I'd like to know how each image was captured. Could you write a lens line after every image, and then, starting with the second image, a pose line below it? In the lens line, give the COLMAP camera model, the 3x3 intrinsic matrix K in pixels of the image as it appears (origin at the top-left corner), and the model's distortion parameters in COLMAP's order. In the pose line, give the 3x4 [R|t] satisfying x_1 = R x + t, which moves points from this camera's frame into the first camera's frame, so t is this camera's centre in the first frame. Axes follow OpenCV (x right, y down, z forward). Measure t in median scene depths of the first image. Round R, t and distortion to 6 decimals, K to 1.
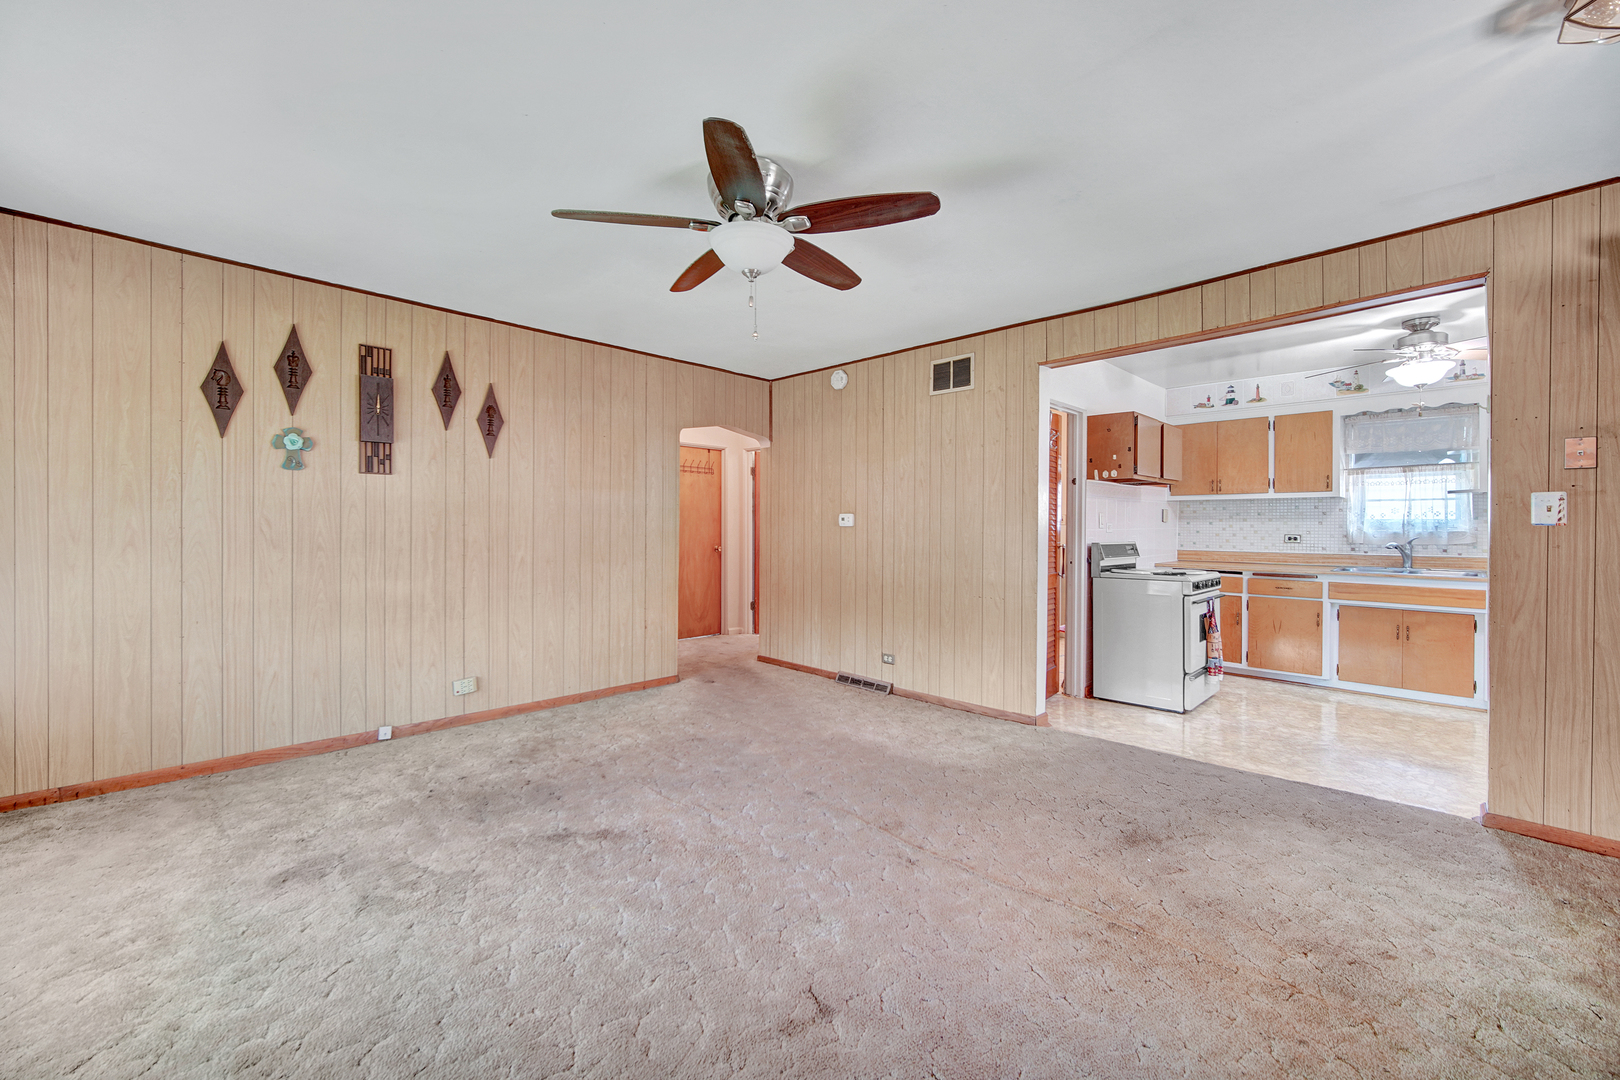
lens RADIAL K [[652.3, 0, 810.2], [0, 652.3, 529.7], [0, 0, 1]] dist [-0.002413, 0.000346]
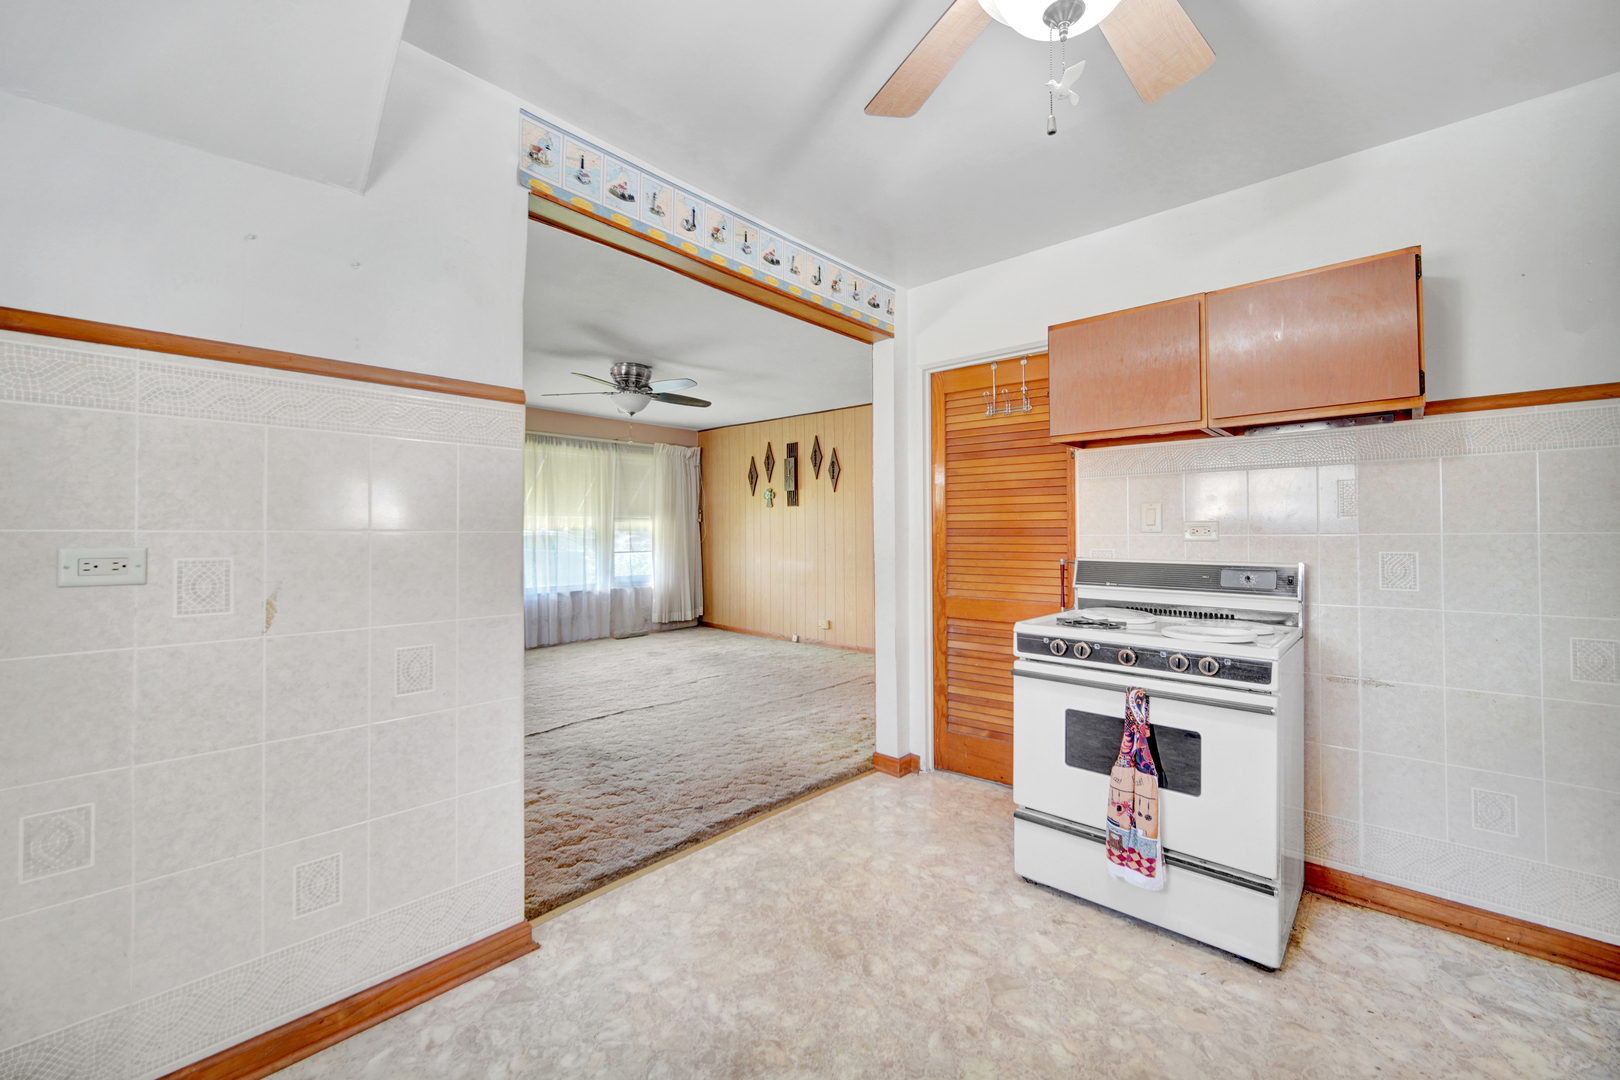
lens RADIAL K [[652.3, 0, 813.2], [0, 652.3, 530.8], [0, 0, 1]] dist [-0.002413, 0.000346]
pose [[0.049330, -0.007787, -0.998752, 1.211449], [-0.004318, 0.999959, -0.008010, 0.003883], [0.998773, 0.004707, 0.049294, 0.881466]]
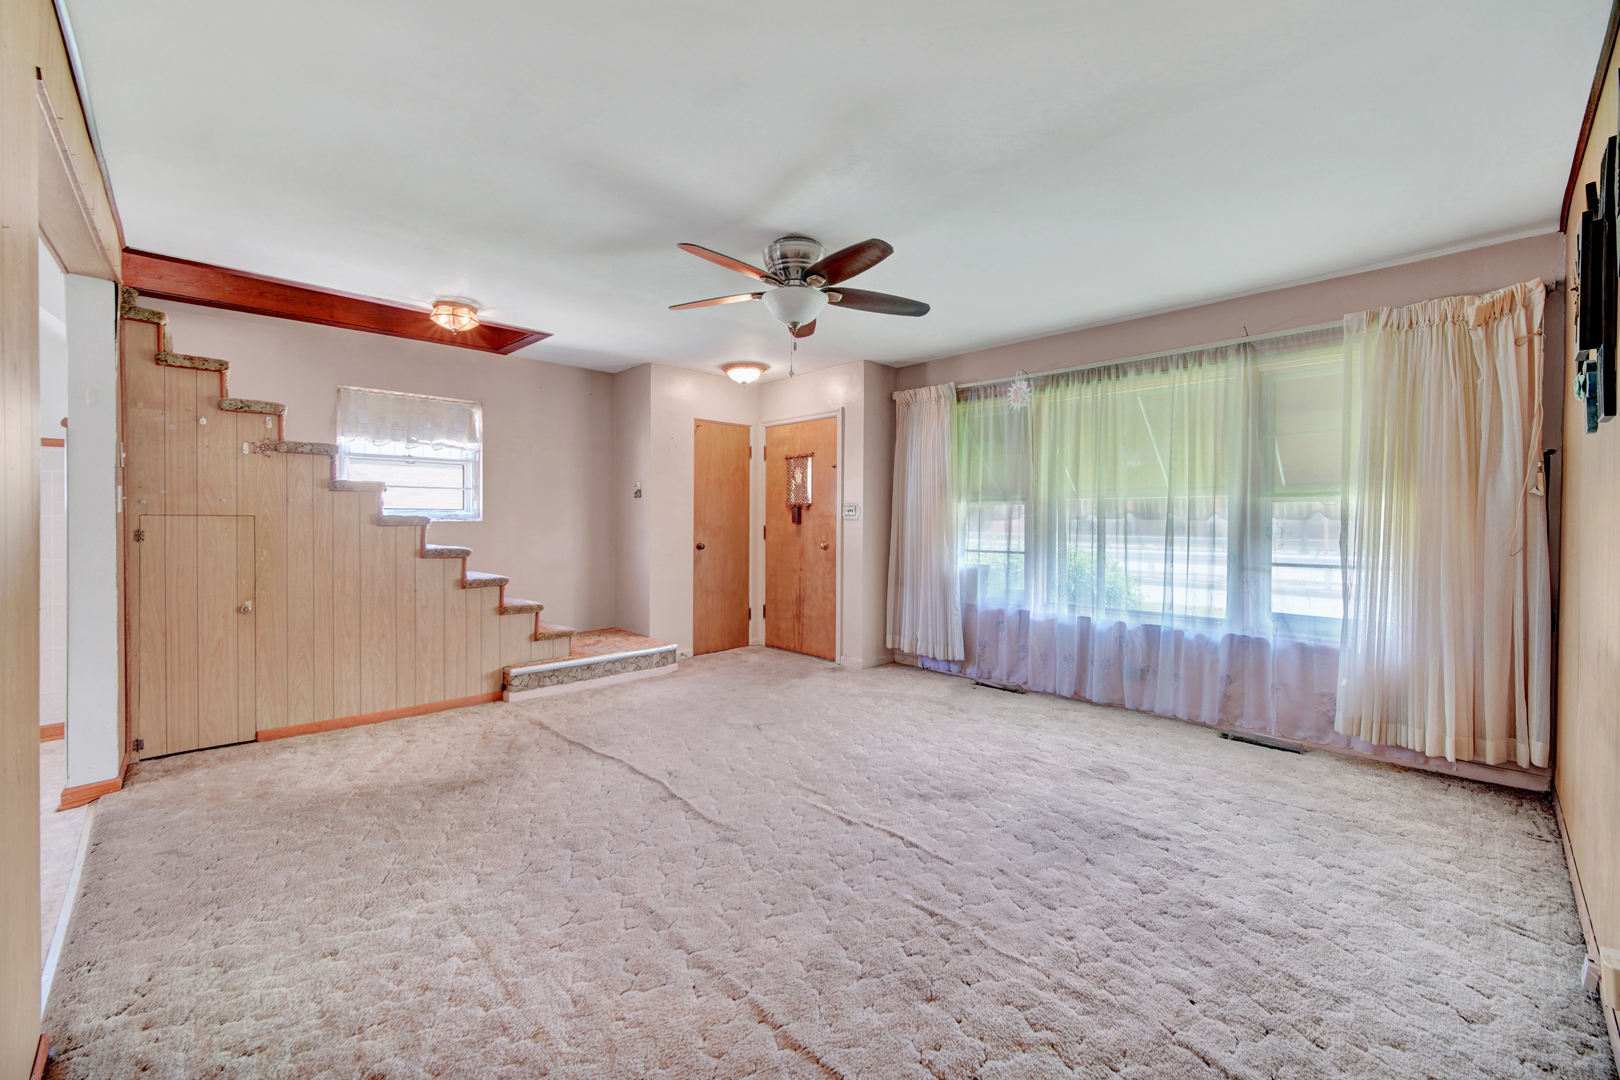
lens RADIAL K [[652.3, 0, 806.6], [0, 652.3, 529.7], [0, 0, 1]] dist [-0.002413, 0.000346]
pose [[-0.999464, -0.008431, 0.031632, -0.094527], [-0.007841, 0.999794, 0.018727, -0.006877], [-0.031783, 0.018469, -0.999324, 1.358850]]
